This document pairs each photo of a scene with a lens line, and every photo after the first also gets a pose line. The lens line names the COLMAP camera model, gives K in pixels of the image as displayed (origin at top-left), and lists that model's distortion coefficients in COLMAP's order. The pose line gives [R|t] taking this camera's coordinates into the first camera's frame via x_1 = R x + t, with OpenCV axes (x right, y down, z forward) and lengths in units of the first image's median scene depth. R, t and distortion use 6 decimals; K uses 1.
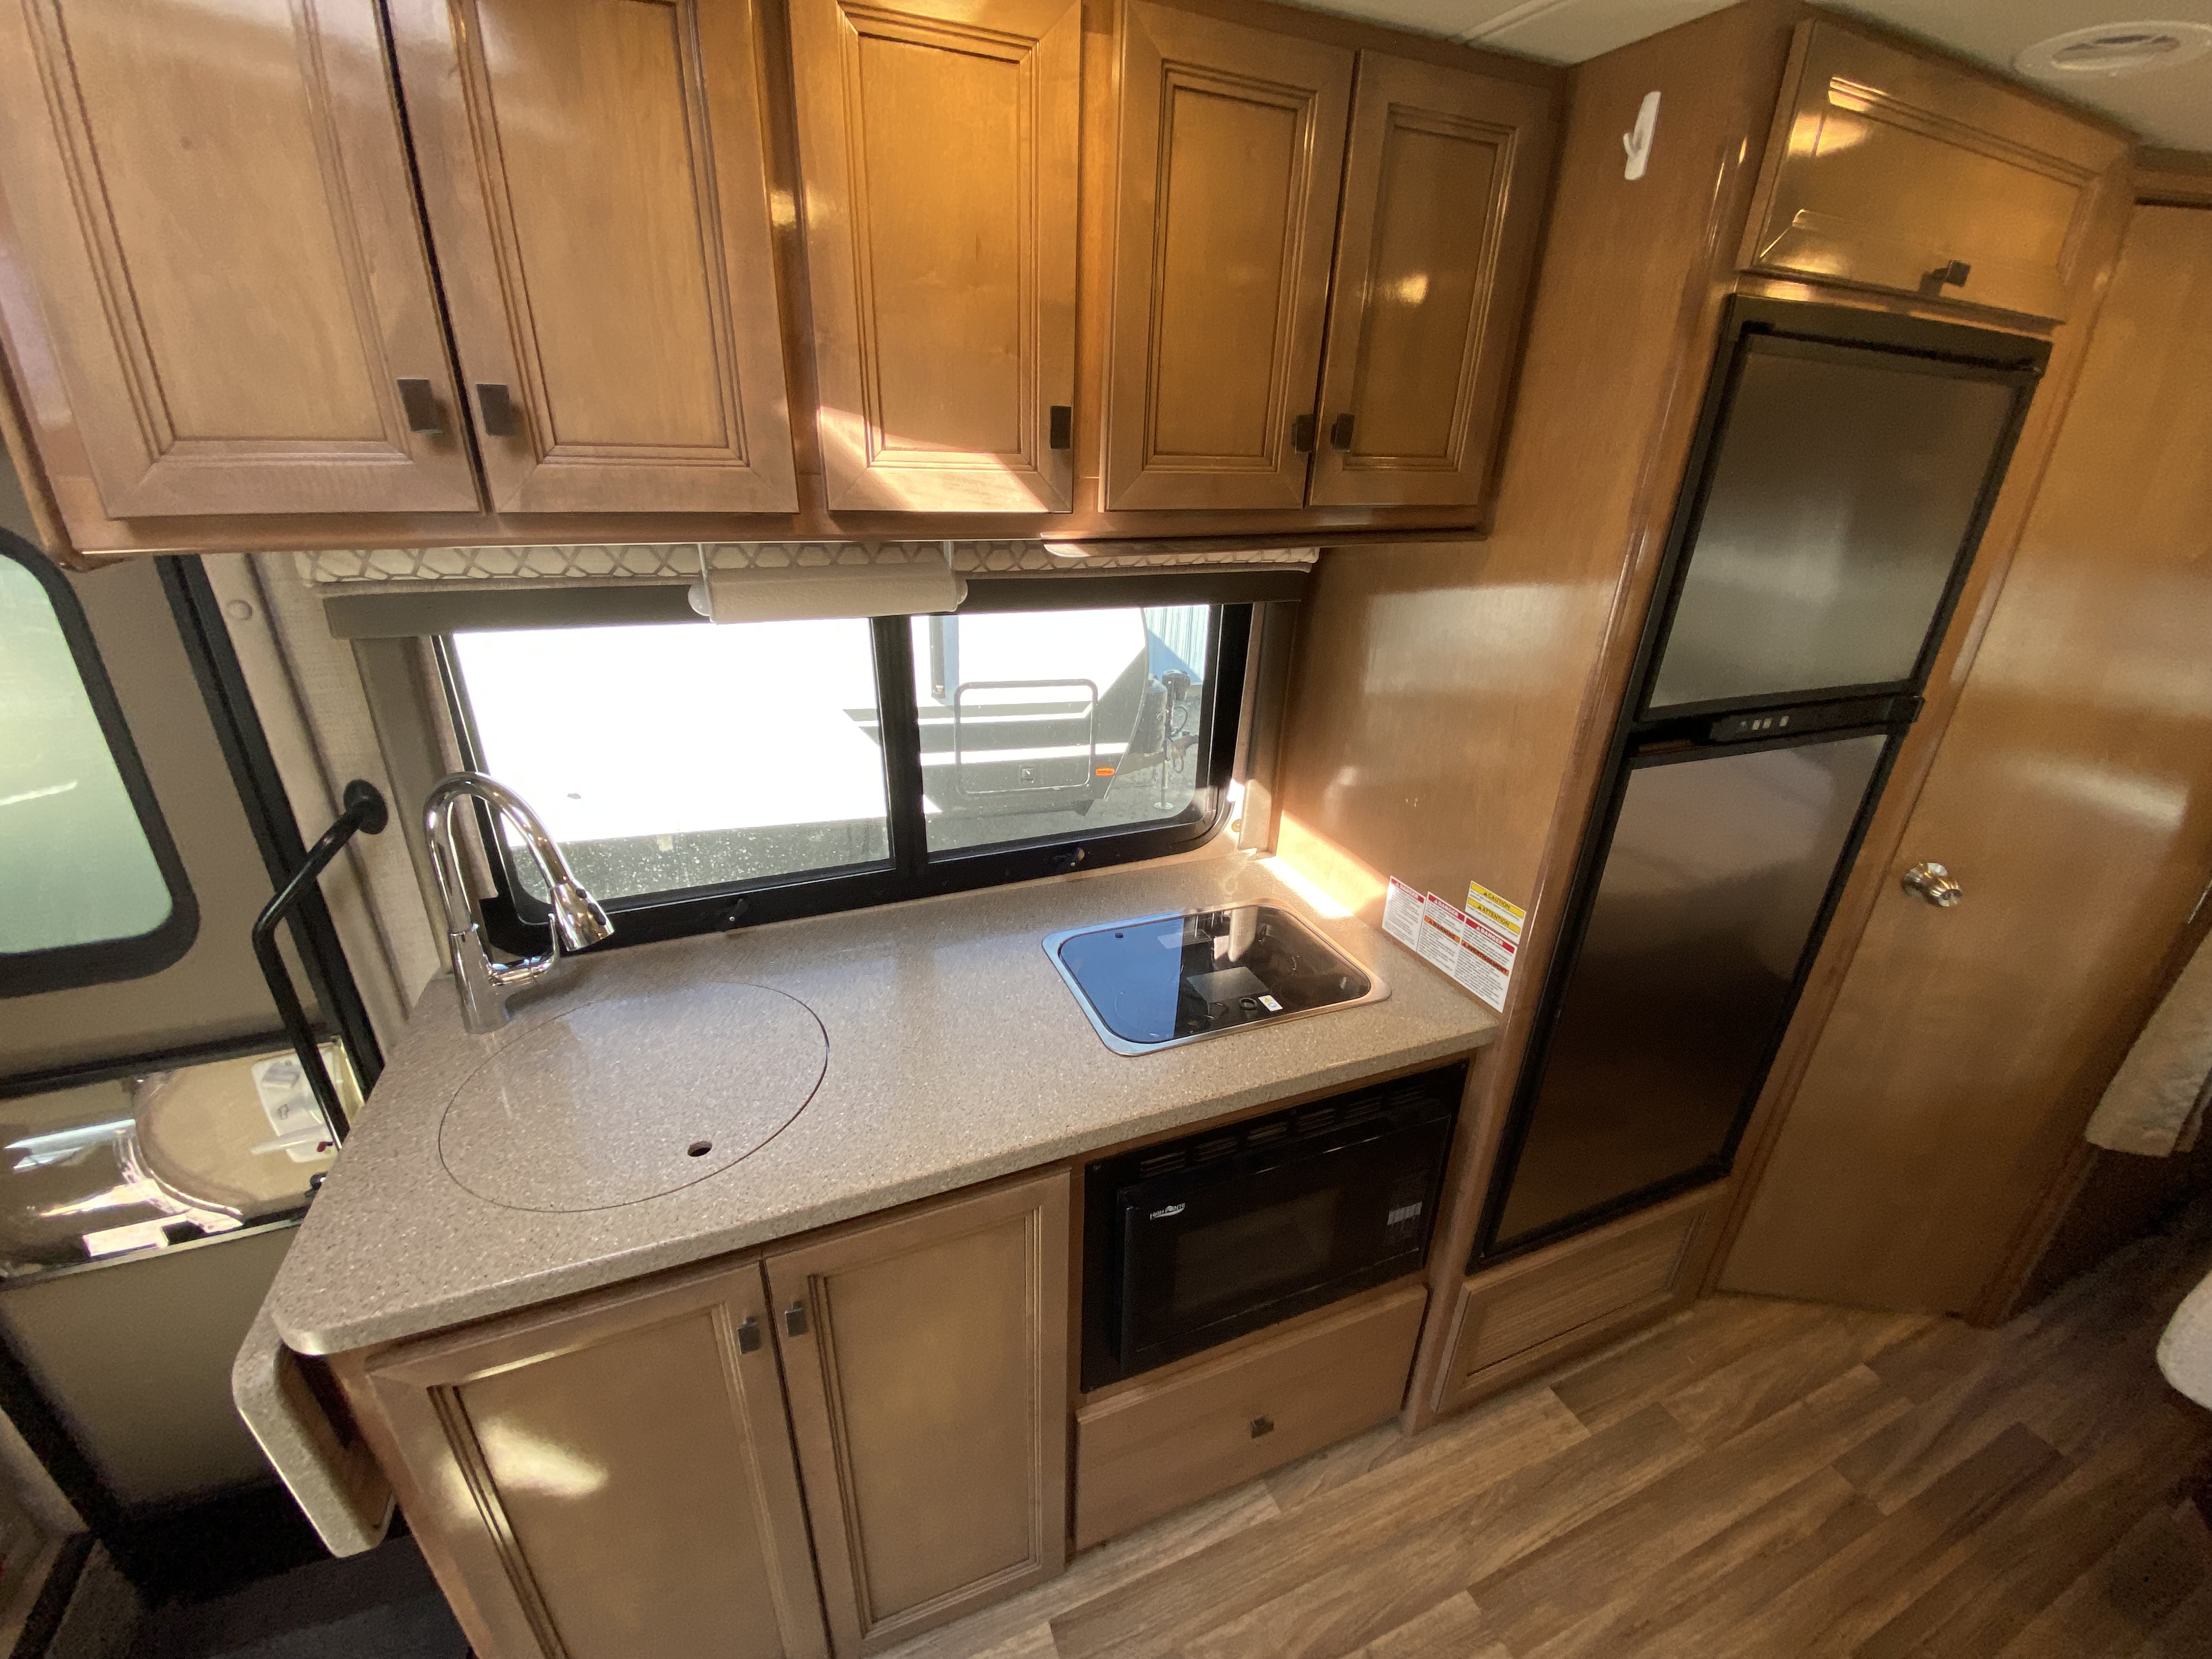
lens RADIAL K [[893.5, 0, 1090.3], [0, 893.5, 826.4], [0, 0, 1]] dist [0.010407, -0.015005]
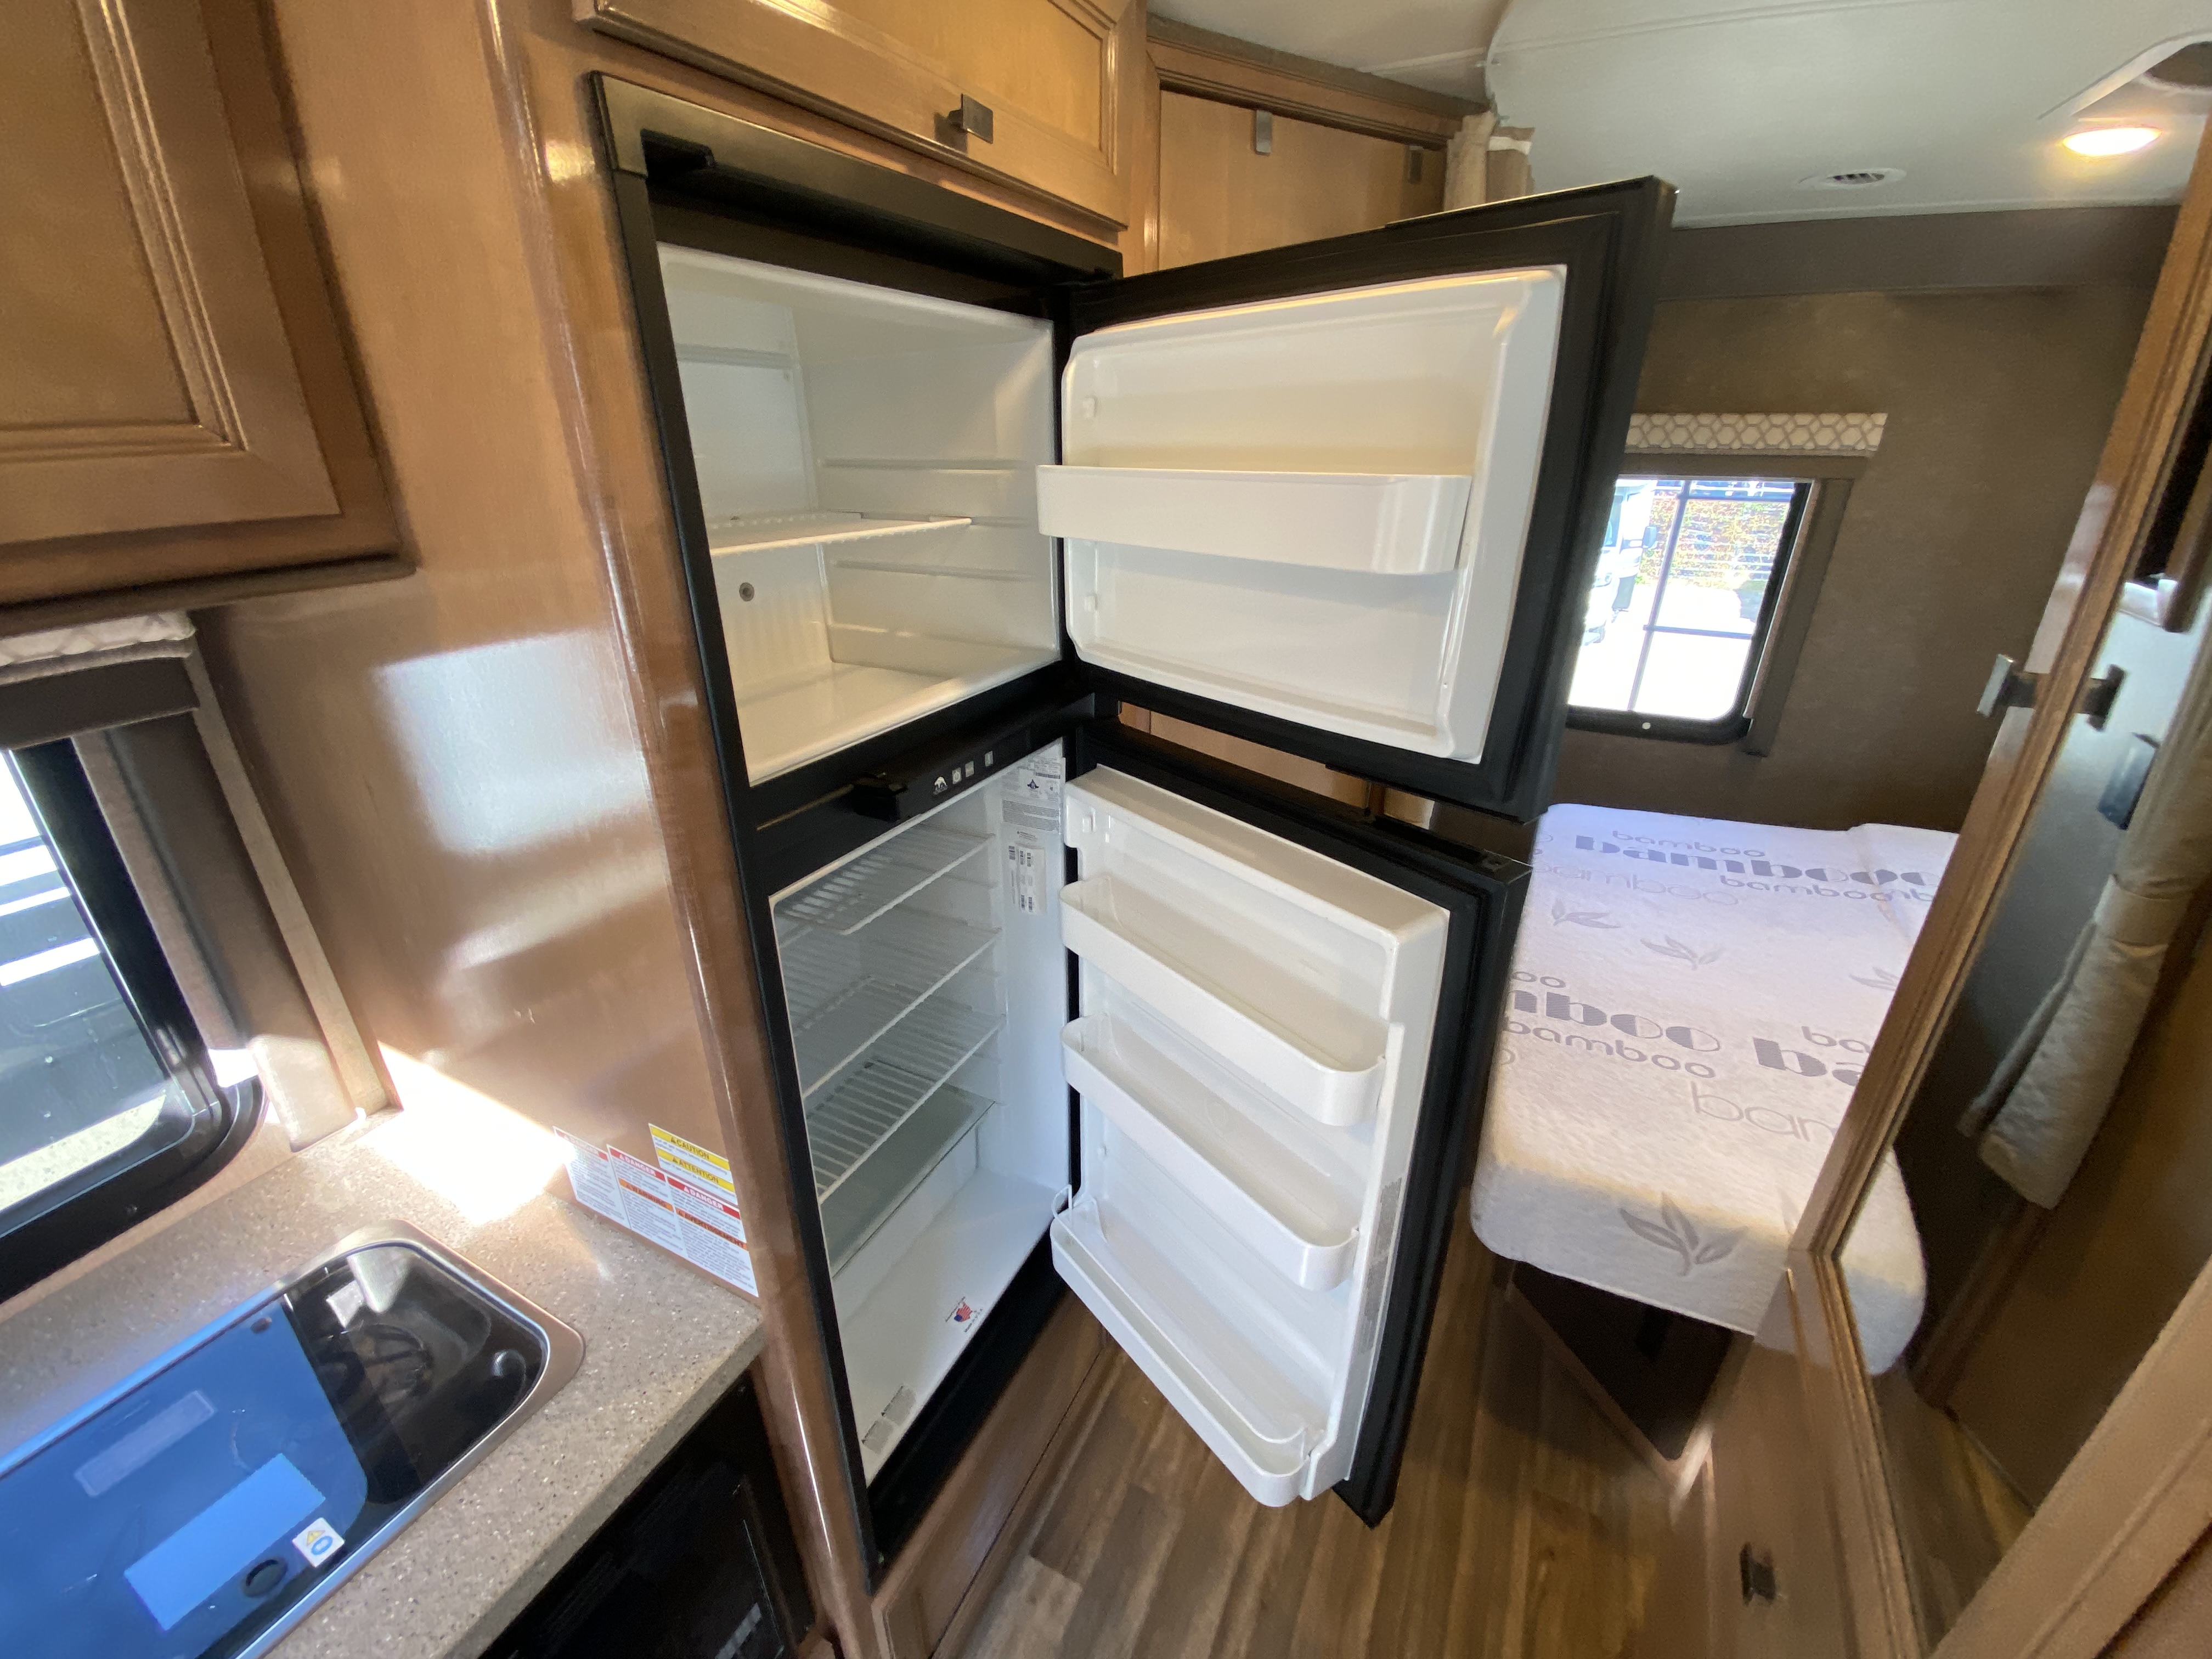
lens RADIAL K [[893.5, 0, 1099.0], [0, 893.5, 832.7], [0, 0, 1]] dist [0.010407, -0.015005]
pose [[0.756482, -0.295472, 0.583465, 0.321097], [0.284117, 0.952019, 0.113744, -0.096953], [-0.589078, 0.079727, 0.804134, 0.282183]]
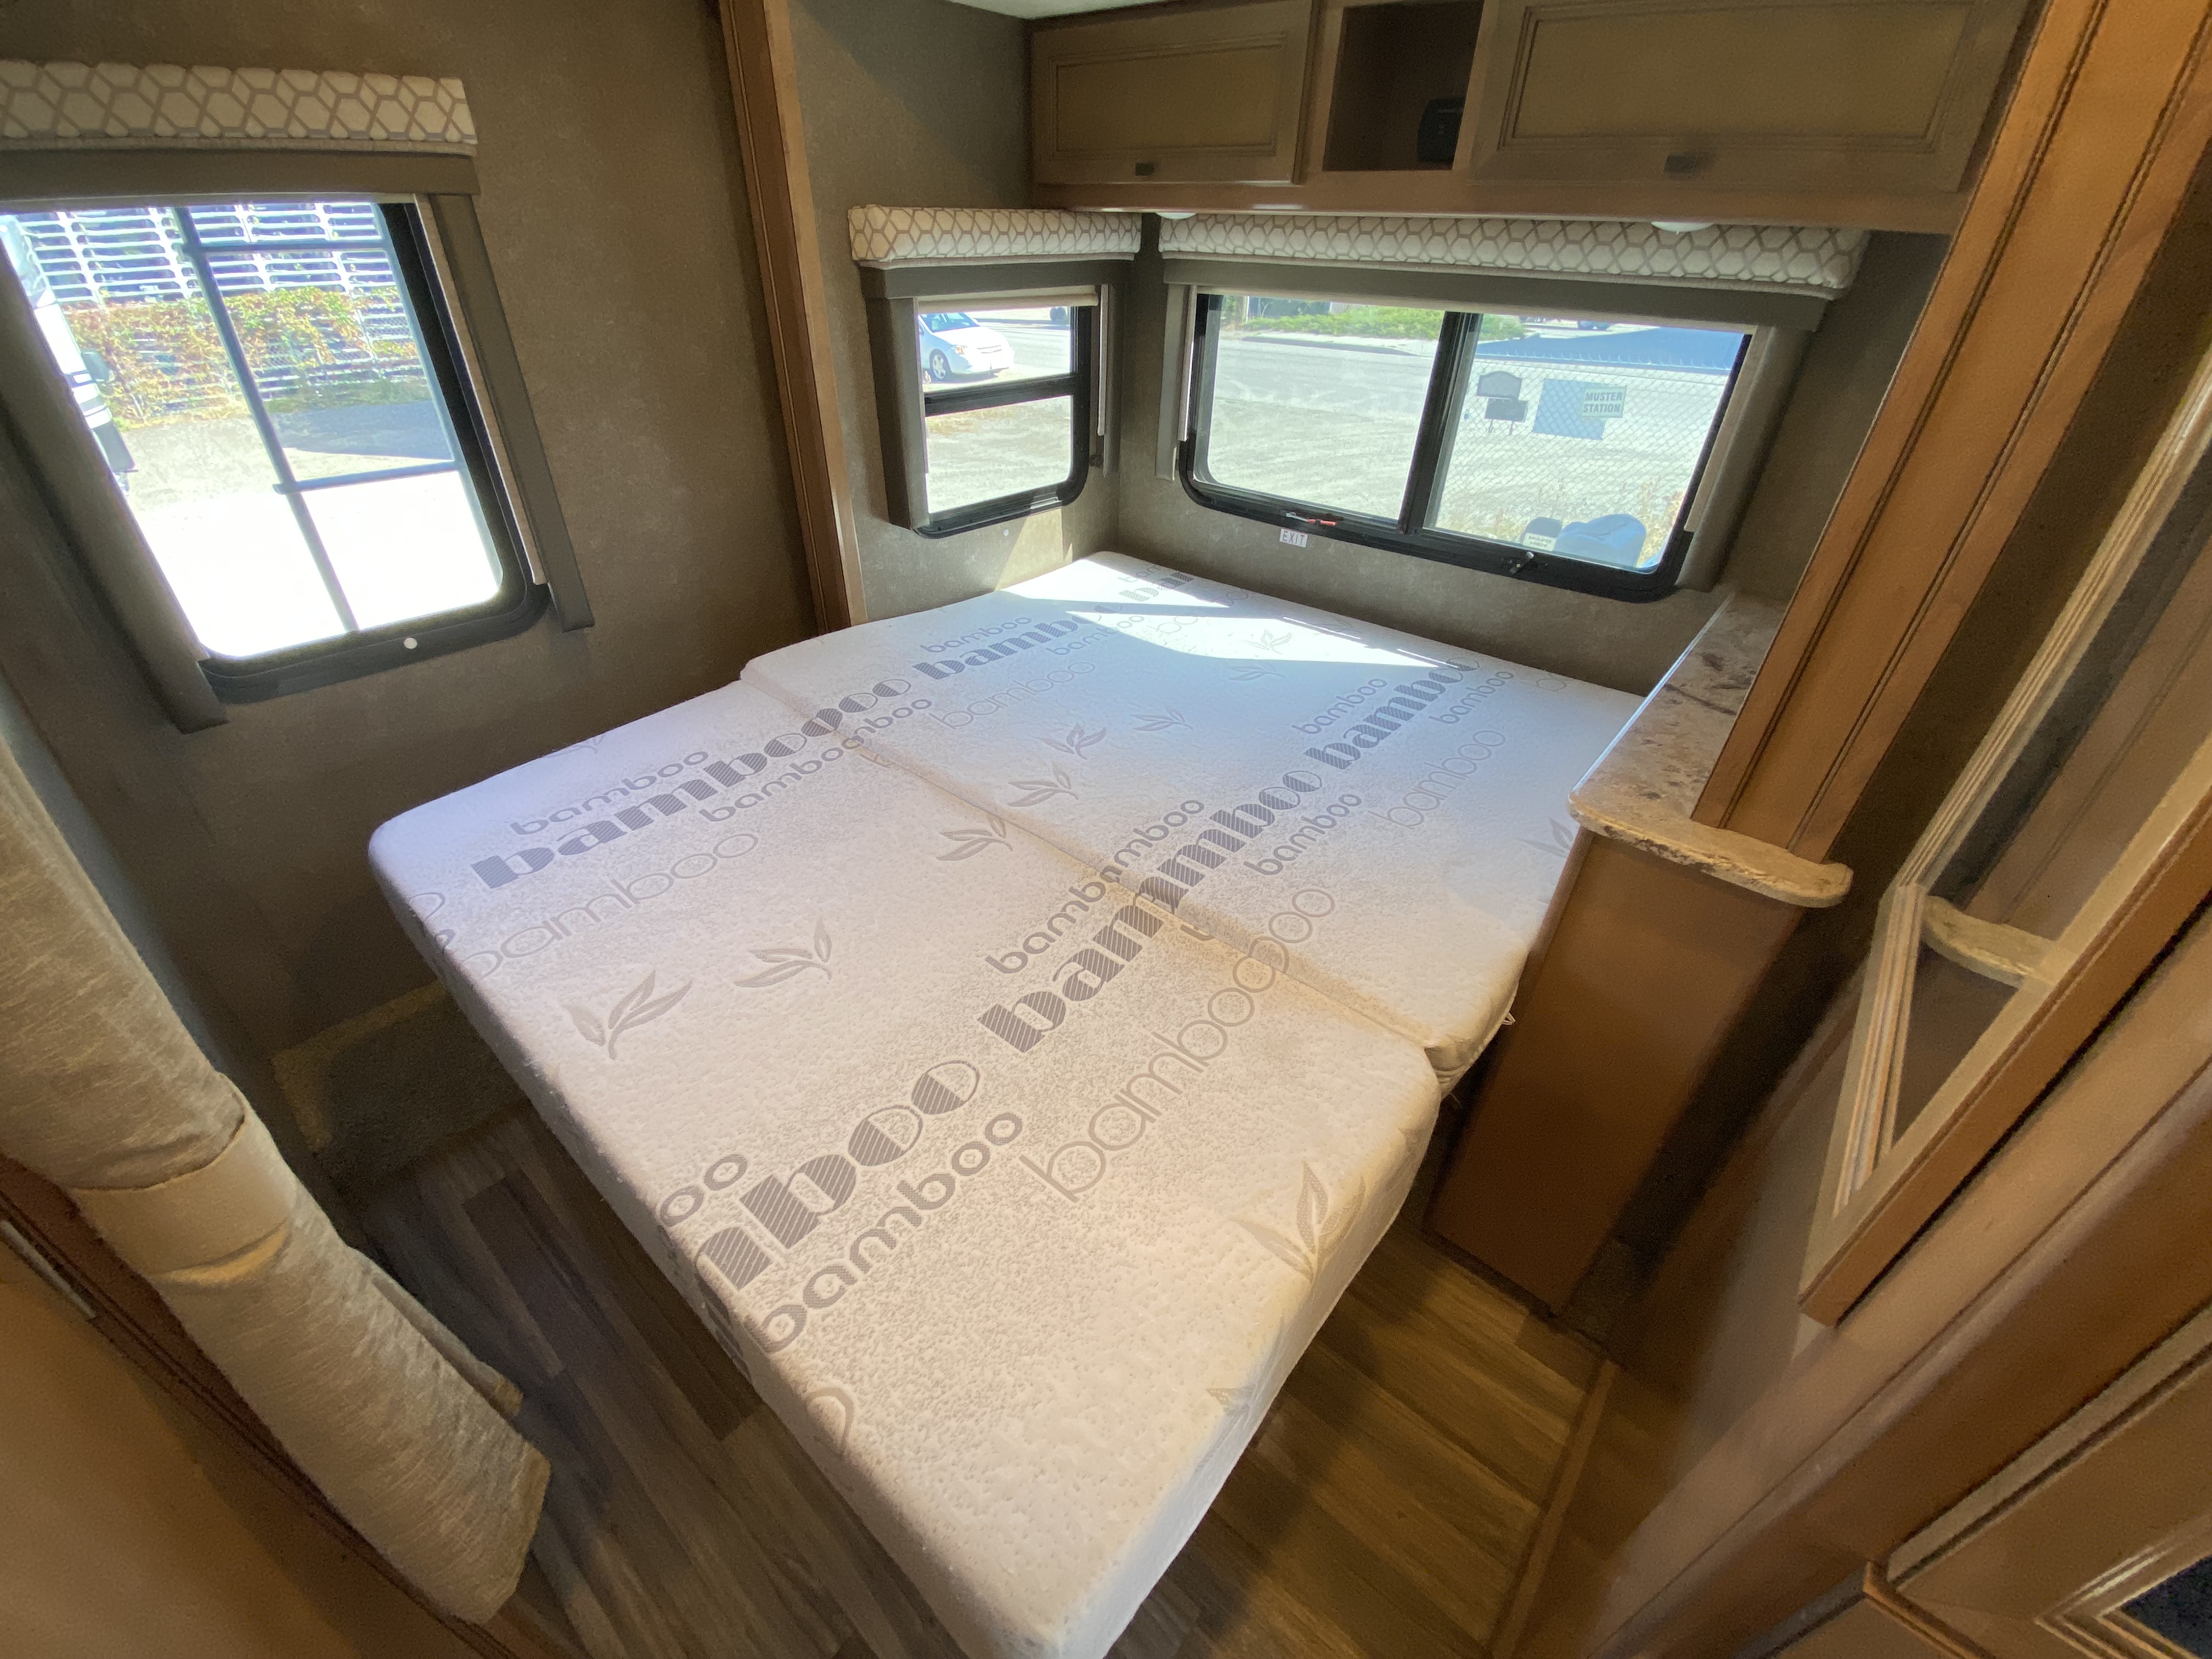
lens RADIAL K [[893.5, 0, 1114.8], [0, 893.5, 826.3], [0, 0, 1]] dist [0.010407, -0.015005]
pose [[-0.464169, -0.519550, 0.717367, 0.927912], [0.312763, 0.661590, 0.681526, -0.117052], [-0.828689, 0.540709, -0.144594, 0.614178]]
